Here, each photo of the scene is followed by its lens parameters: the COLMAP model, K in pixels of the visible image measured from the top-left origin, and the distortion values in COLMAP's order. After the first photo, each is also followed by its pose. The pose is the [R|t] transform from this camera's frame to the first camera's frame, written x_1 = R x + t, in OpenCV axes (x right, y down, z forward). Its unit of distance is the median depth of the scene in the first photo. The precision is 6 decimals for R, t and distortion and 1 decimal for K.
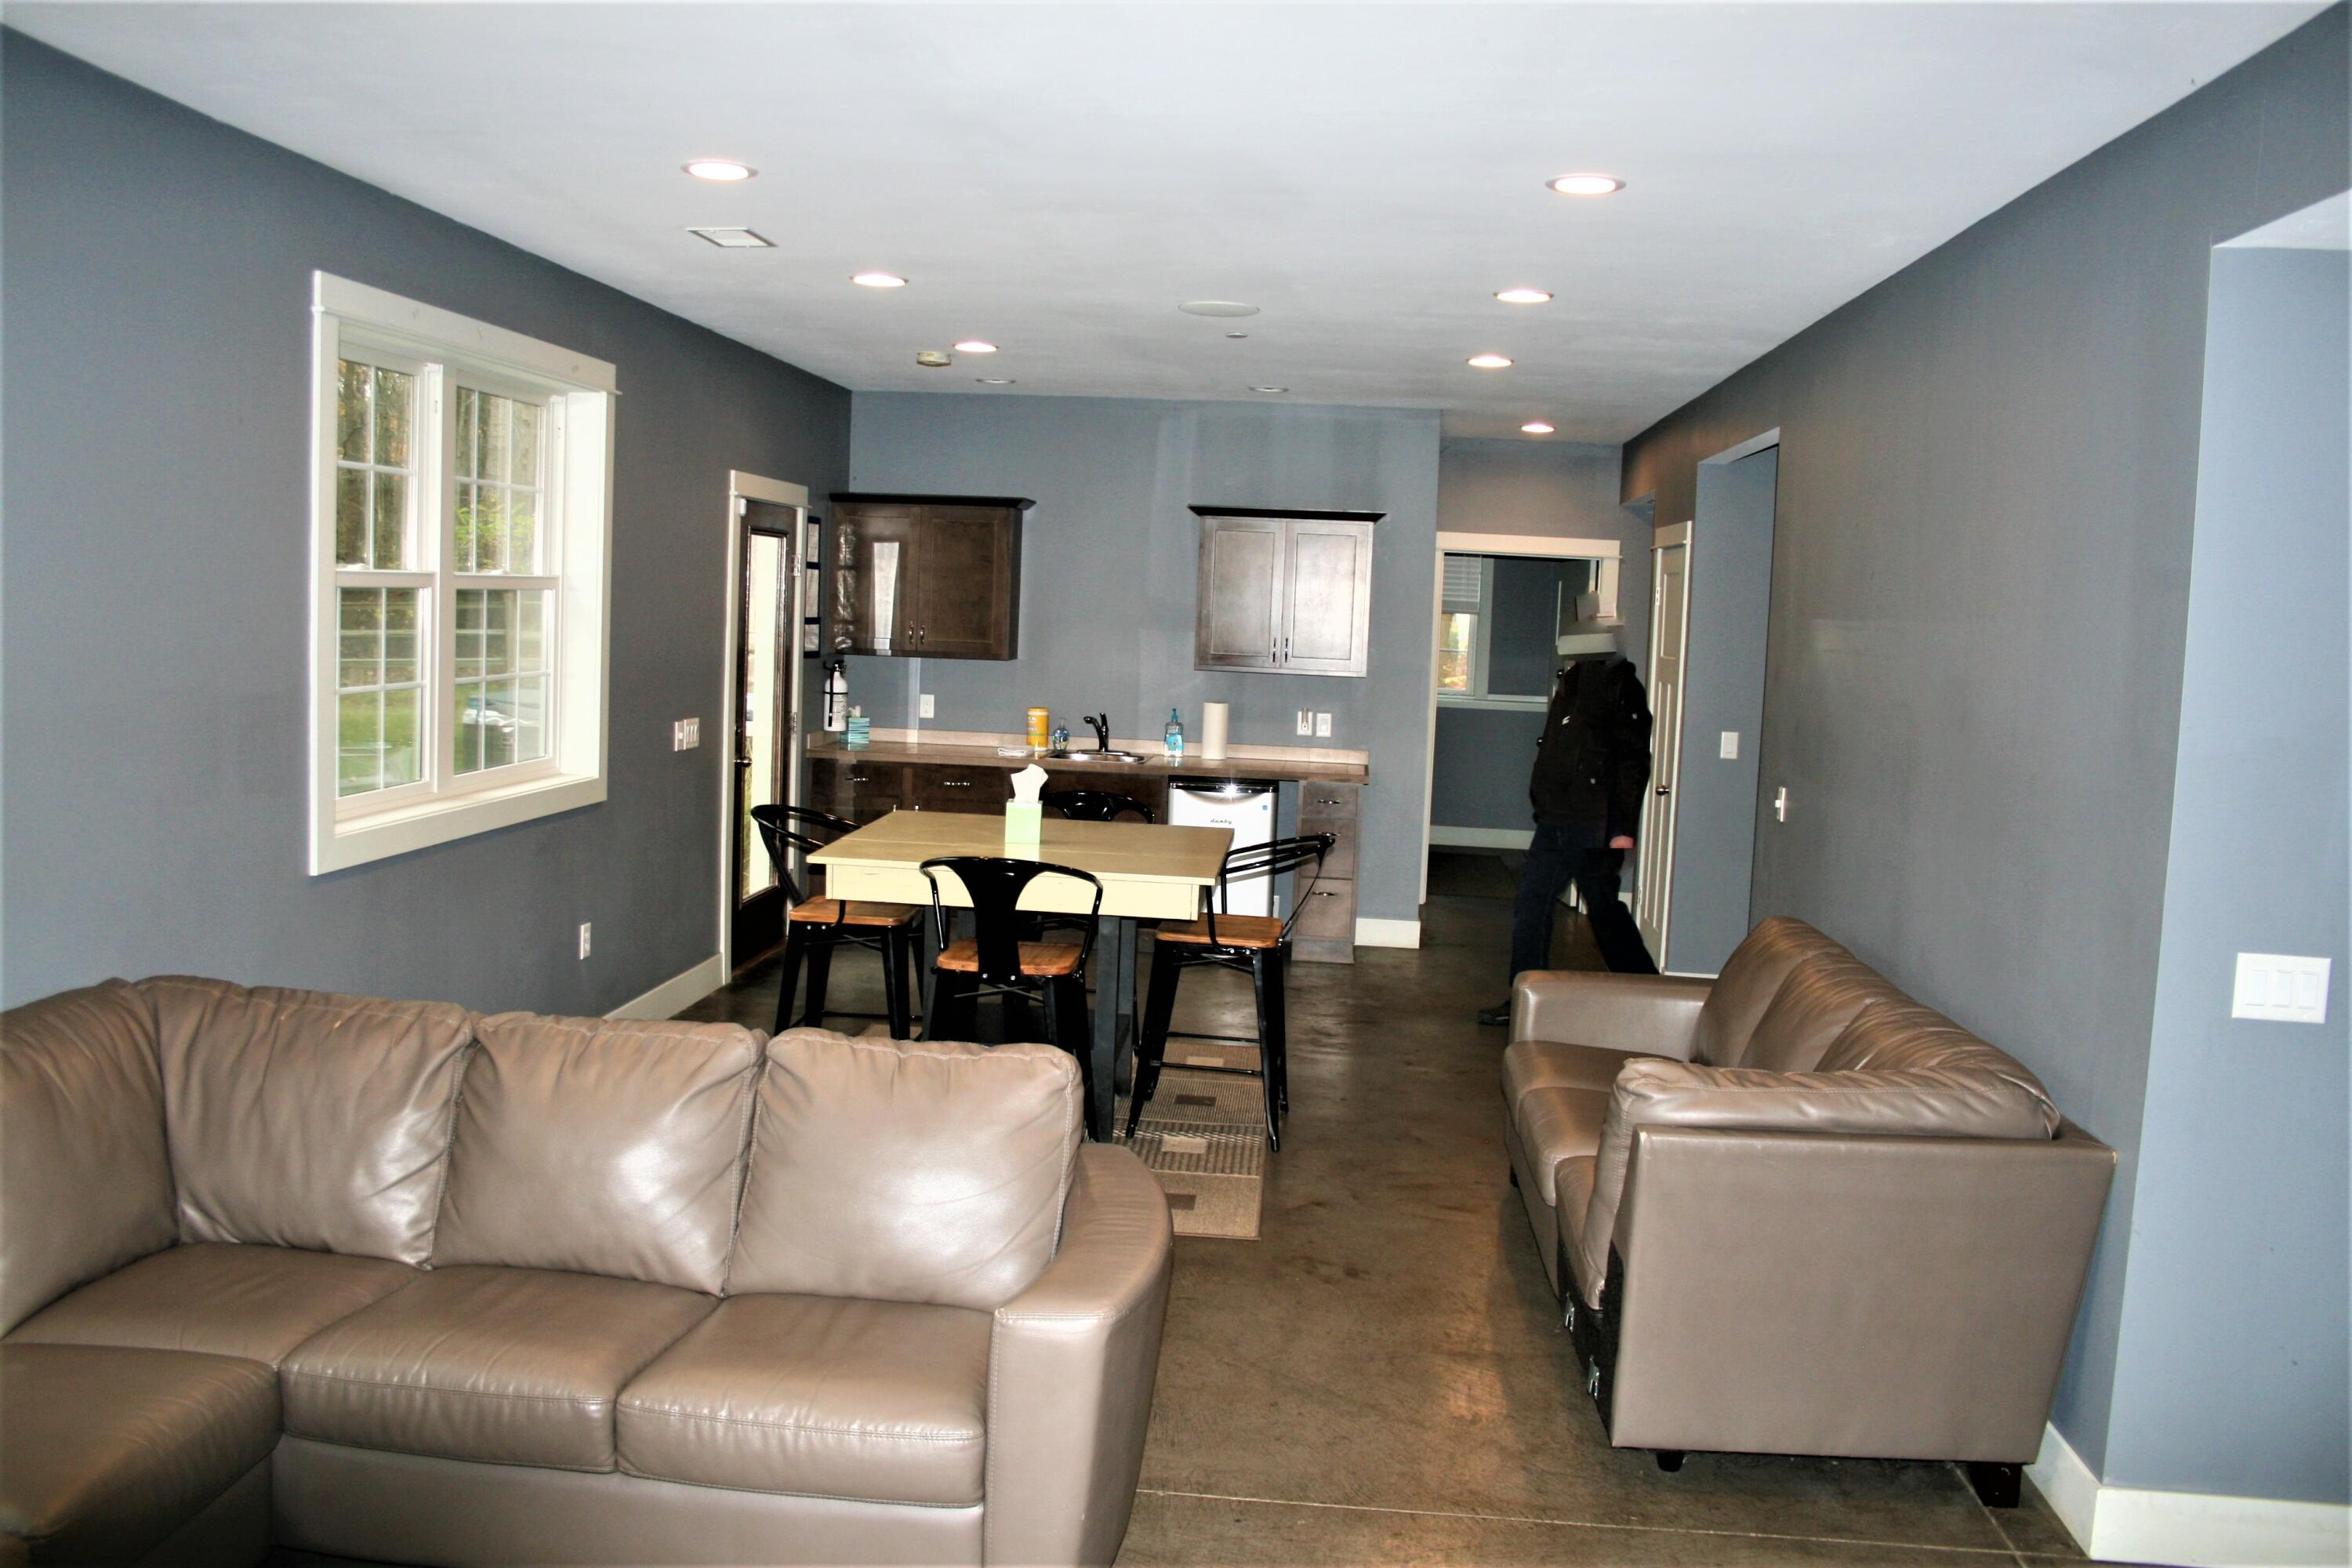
lens RADIAL K [[1955.3, 0, 1161.1], [0, 1955.3, 780.7], [0, 0, 1]] dist [-0.157145, 0.131687]
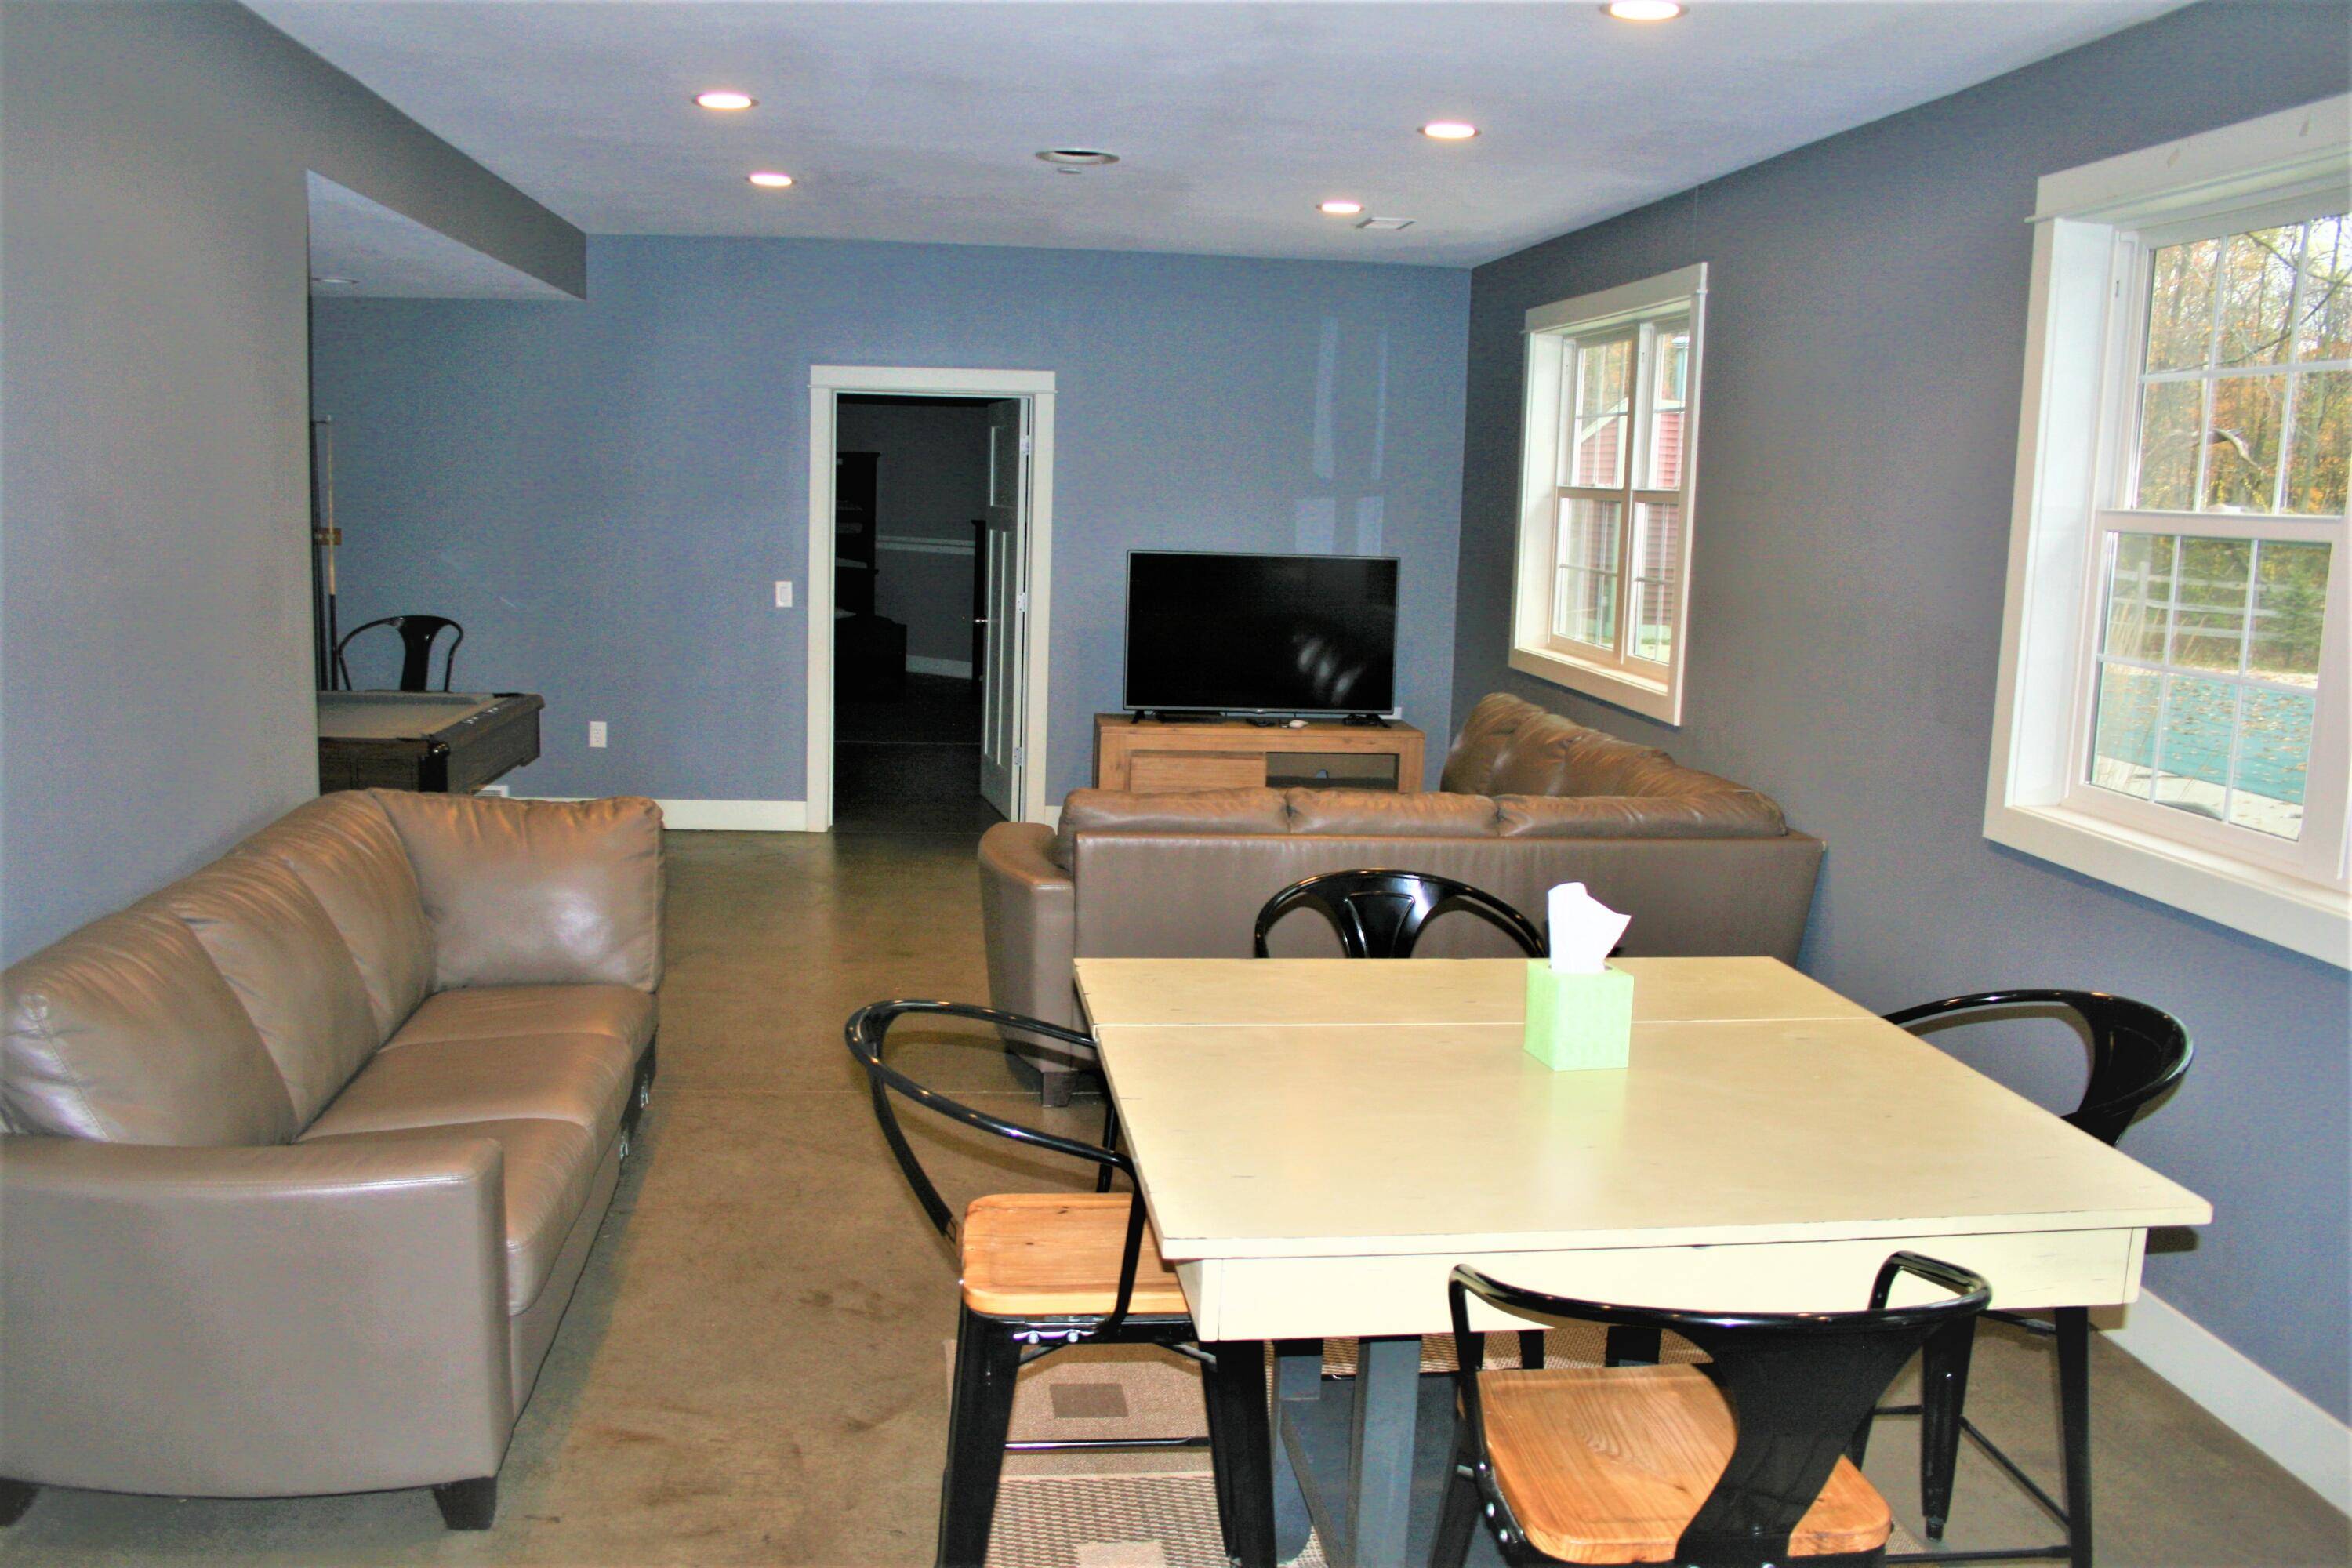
lens RADIAL K [[1955.3, 0, 1161.1], [0, 1955.3, 780.7], [0, 0, 1]] dist [-0.157145, 0.131687]
pose [[-0.975152, -0.045556, -0.216802, 0.144269], [-0.093663, 0.971641, 0.217118, -0.138007], [0.200763, 0.232030, -0.951765, 1.732326]]
